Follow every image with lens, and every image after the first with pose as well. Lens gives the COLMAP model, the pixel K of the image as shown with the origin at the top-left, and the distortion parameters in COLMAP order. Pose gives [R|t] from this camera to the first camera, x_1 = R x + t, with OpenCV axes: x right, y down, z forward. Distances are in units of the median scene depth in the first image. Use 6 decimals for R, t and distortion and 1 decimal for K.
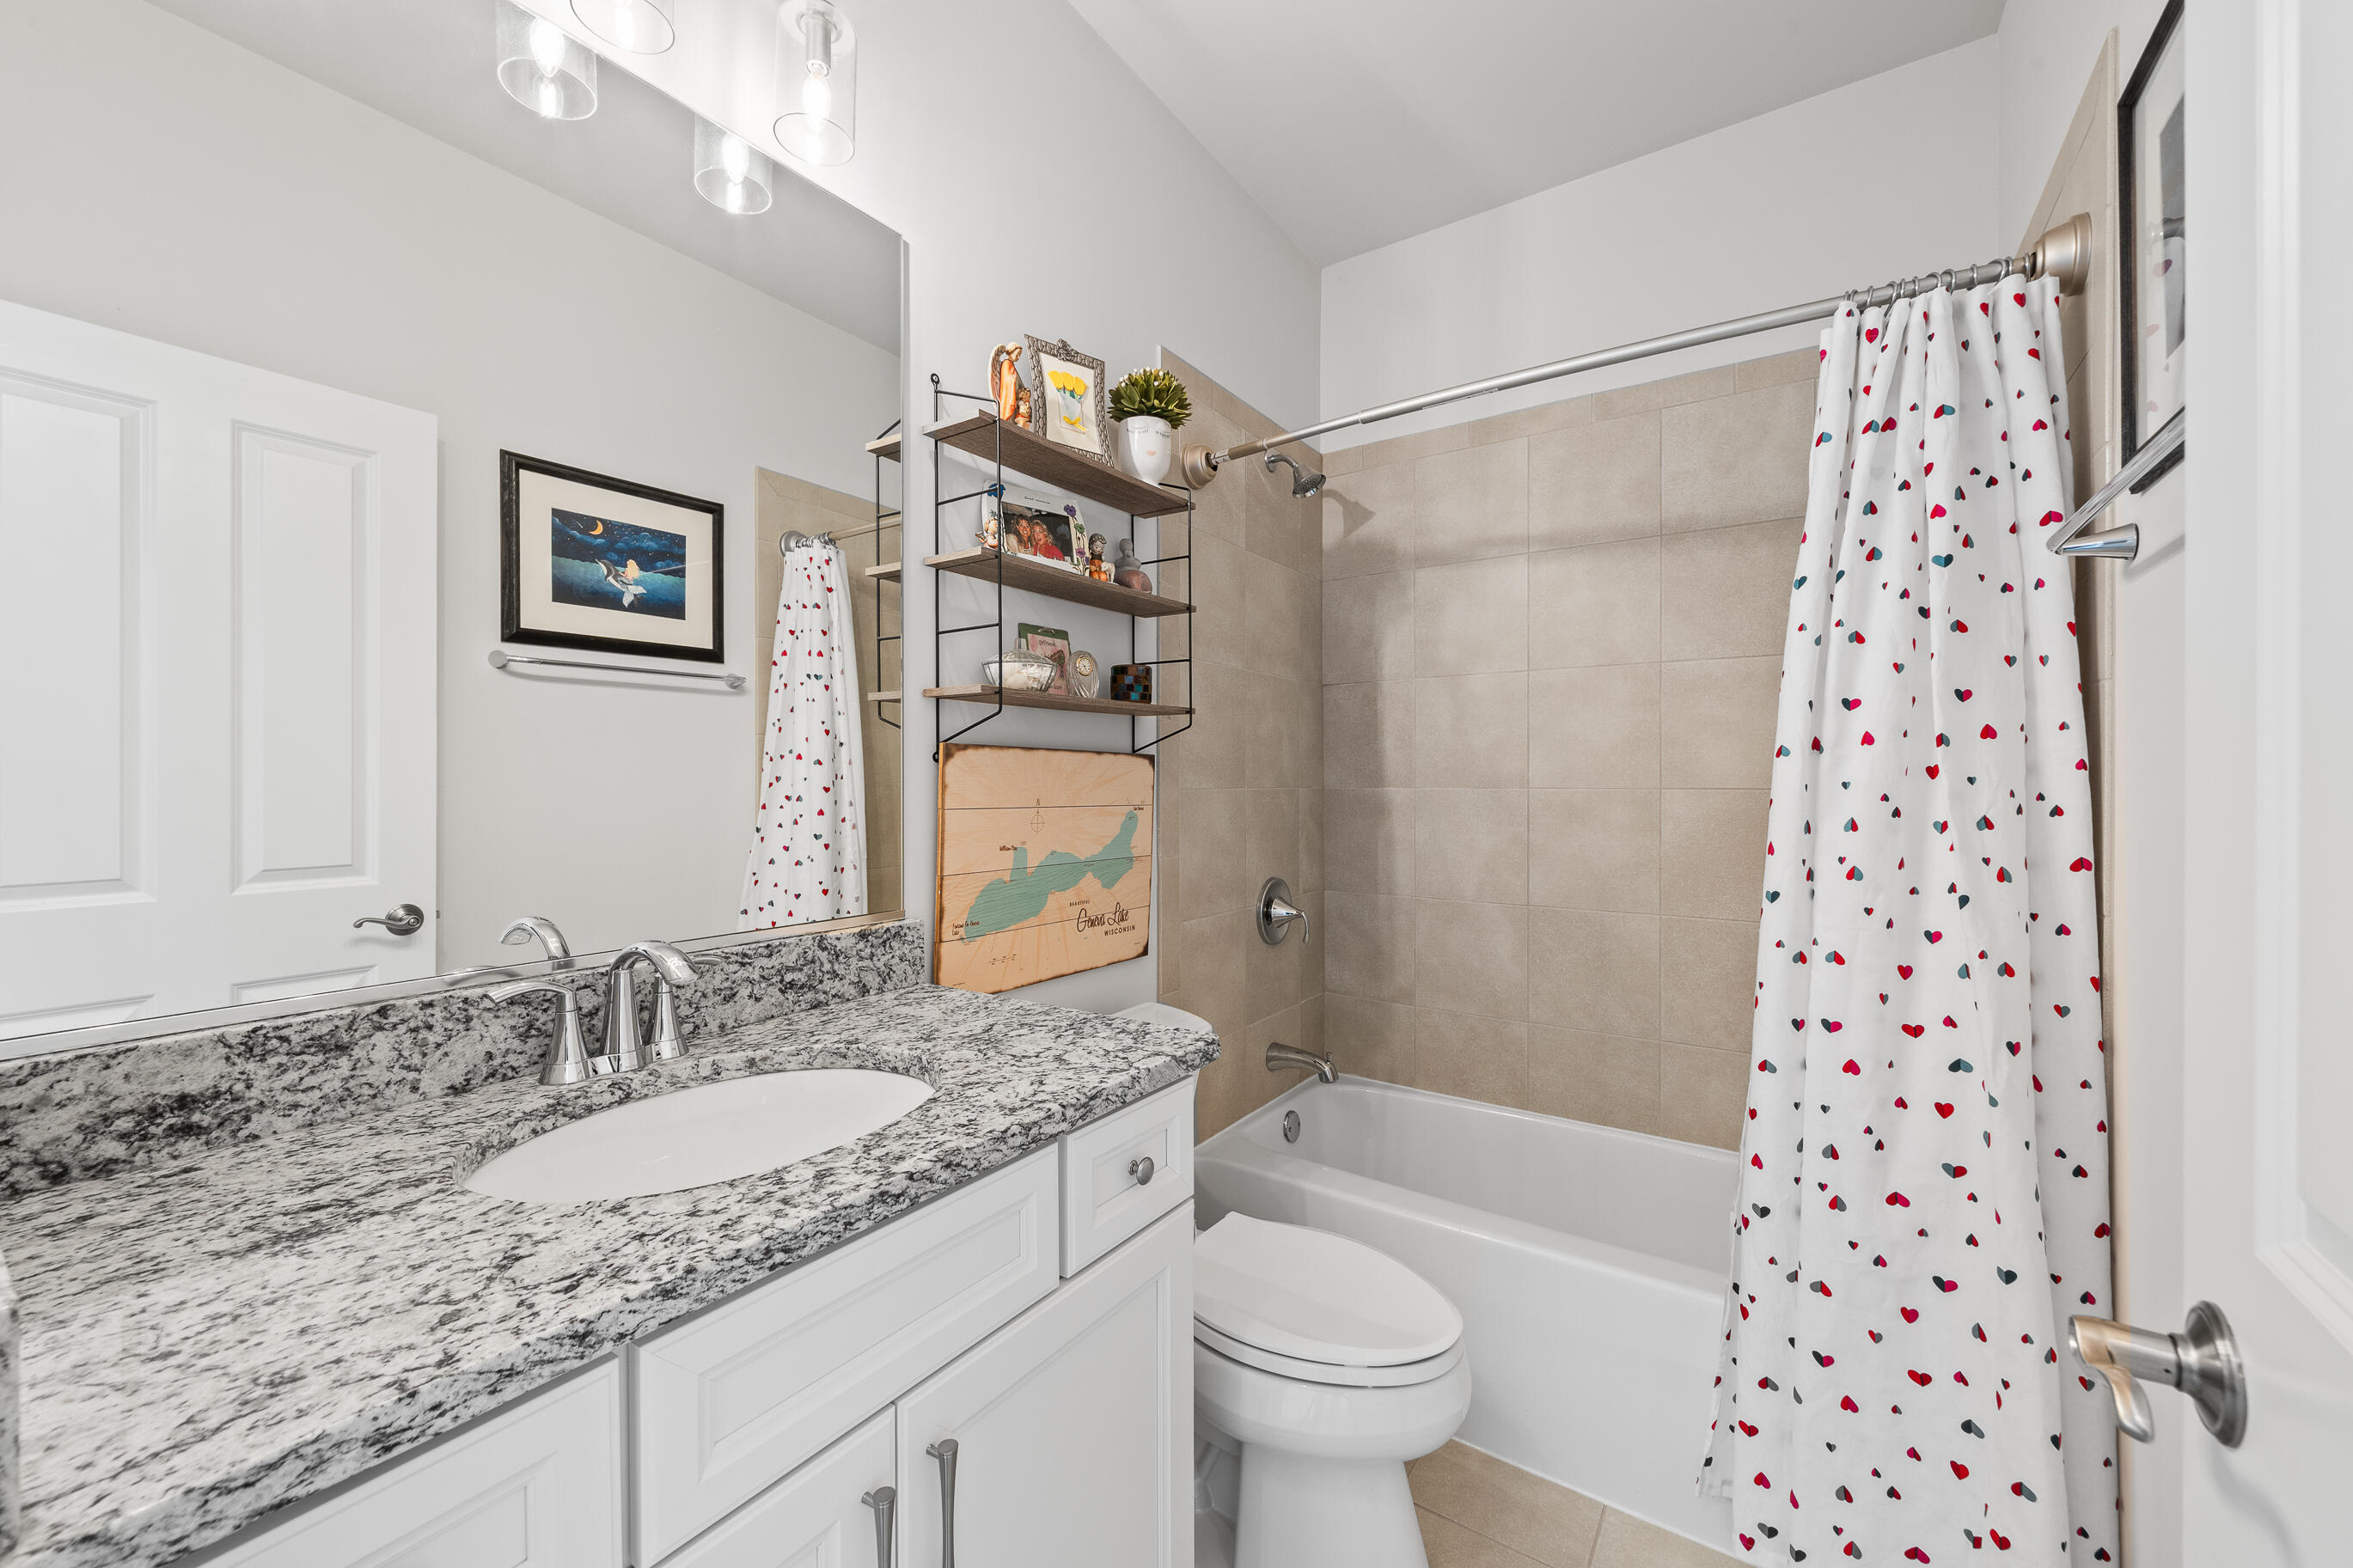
lens RADIAL K [[895.6, 0, 1190.2], [0, 895.6, 775.7], [0, 0, 1]] dist [-0.000356, 0.000052]
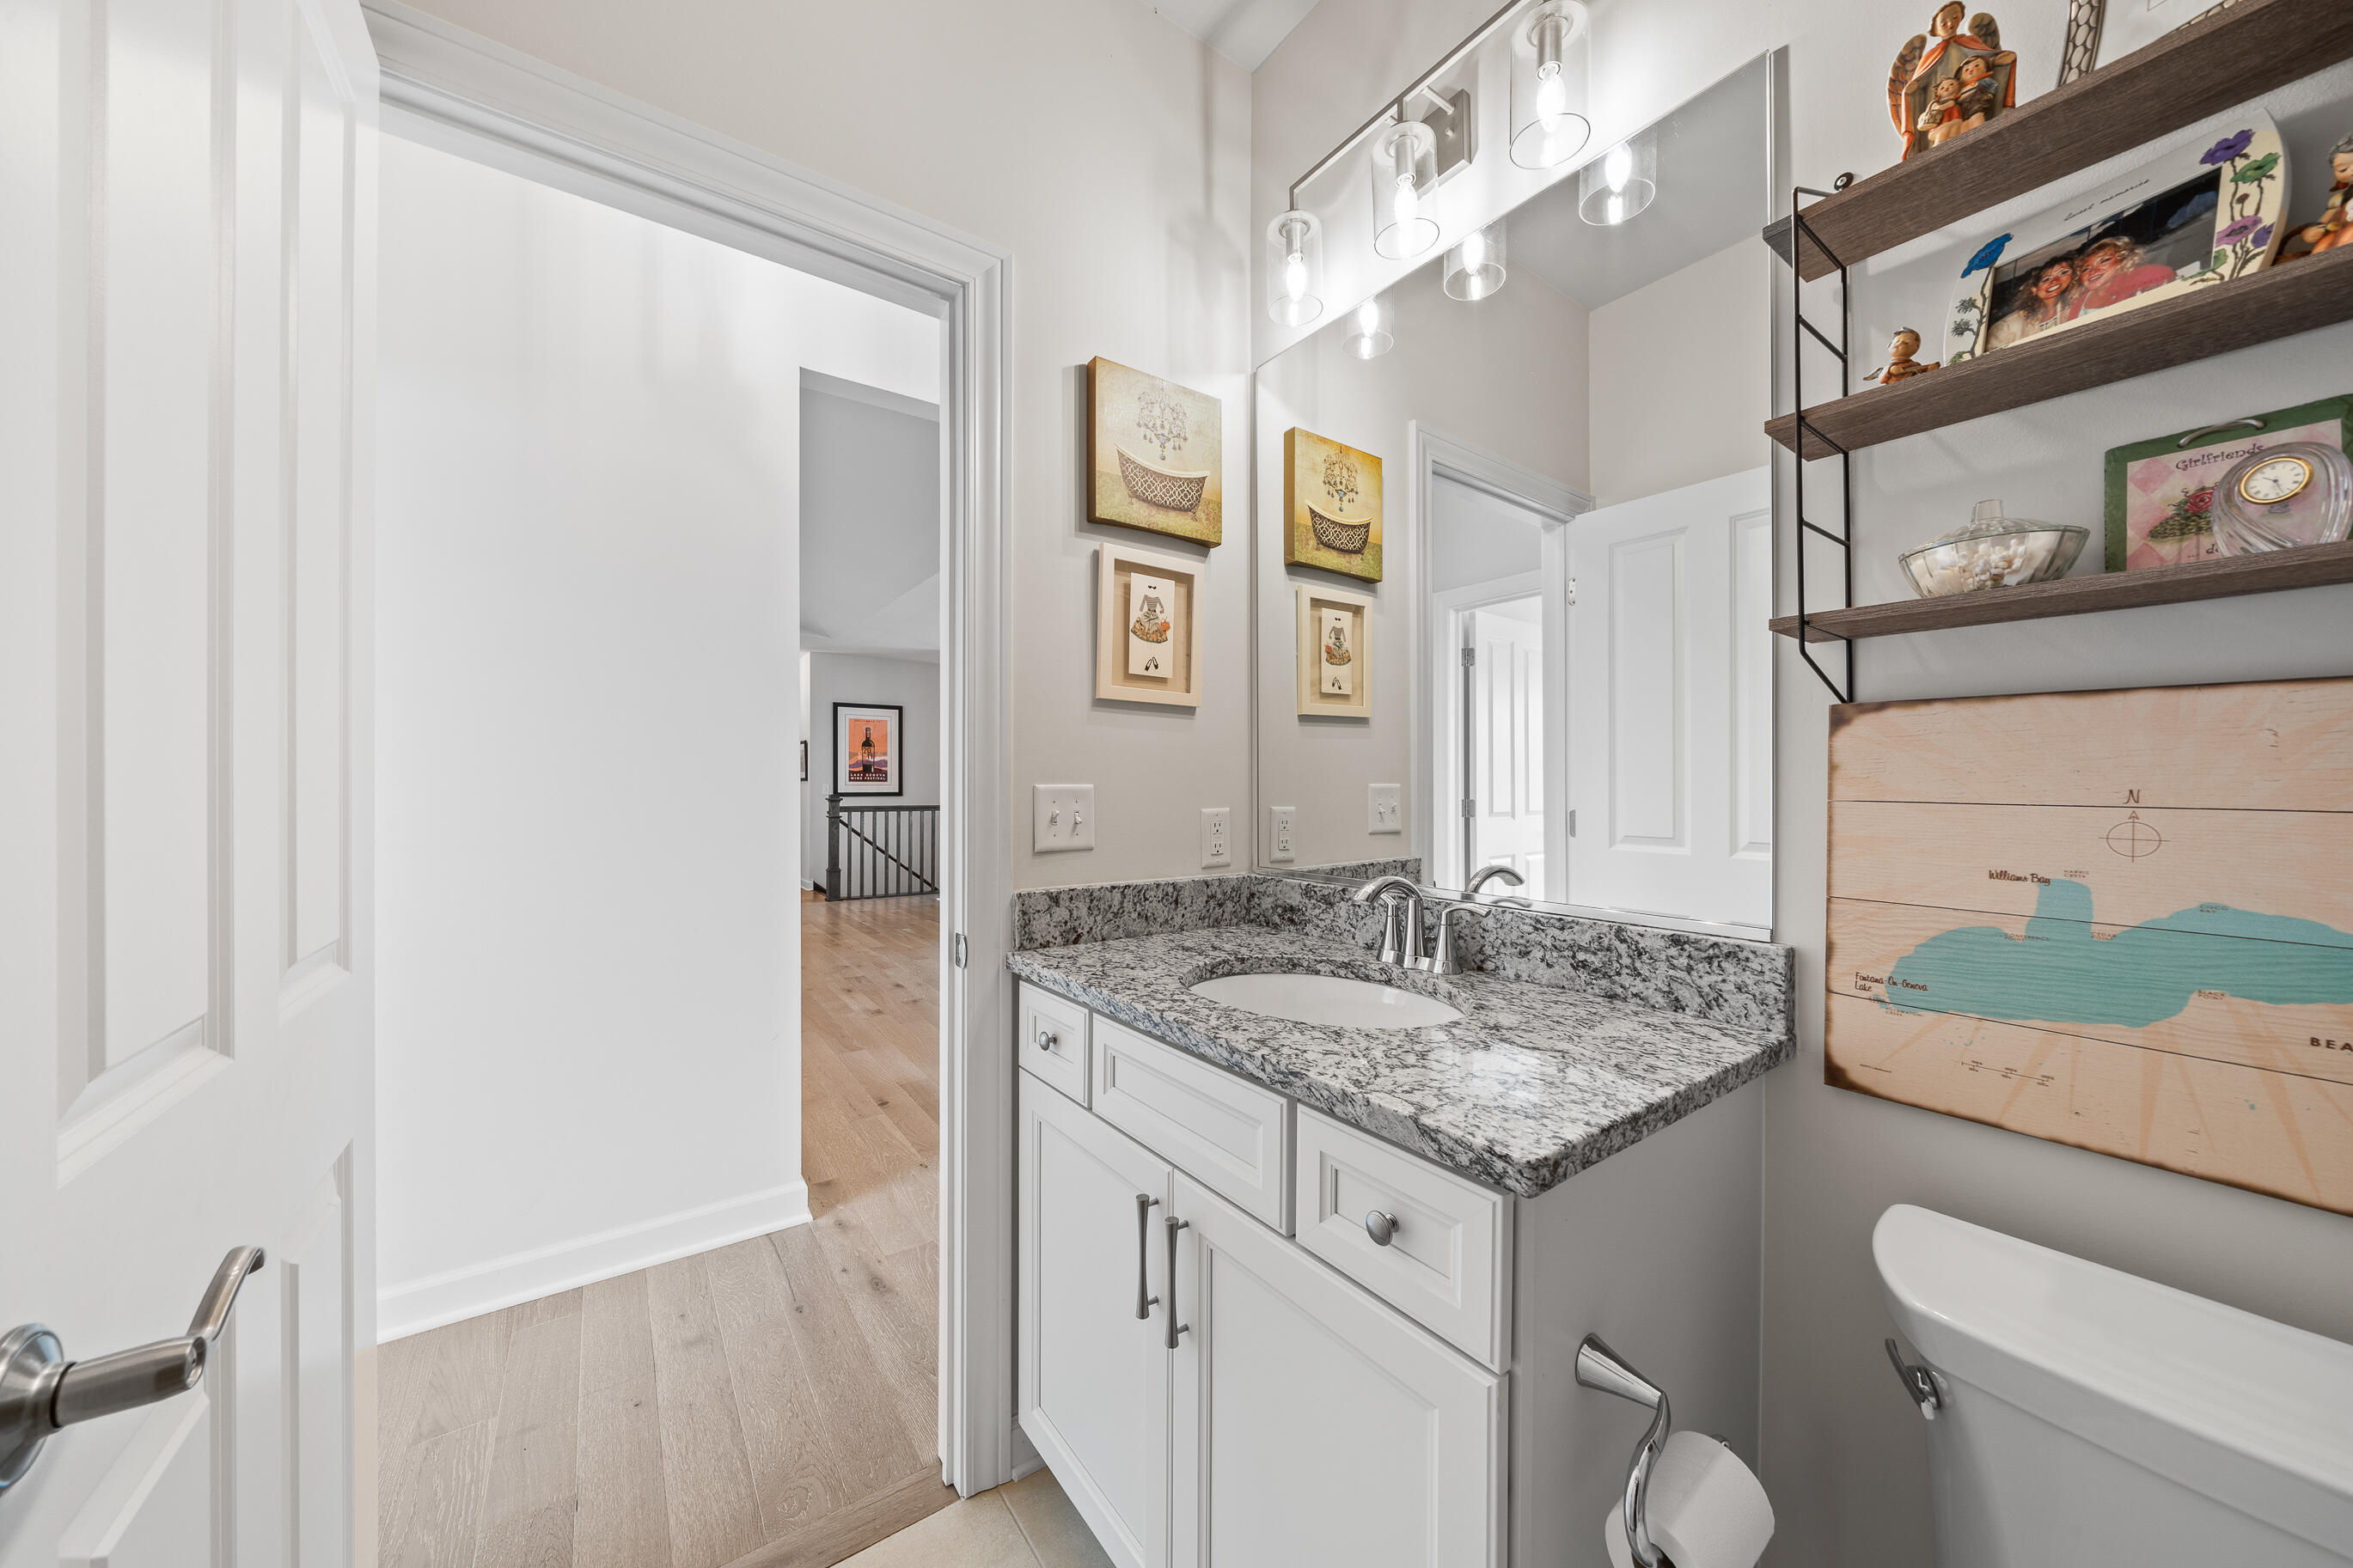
lens RADIAL K [[834.1, 0, 1193.5], [0, 834.1, 786.0], [0, 0, 1]] dist [-0.002361, -0.000328]
pose [[-0.337007, -0.000519, -0.941502, 0.638815], [0.001615, 0.999998, -0.001129, 0.033360], [0.941501, -0.001901, -0.337006, 0.967117]]
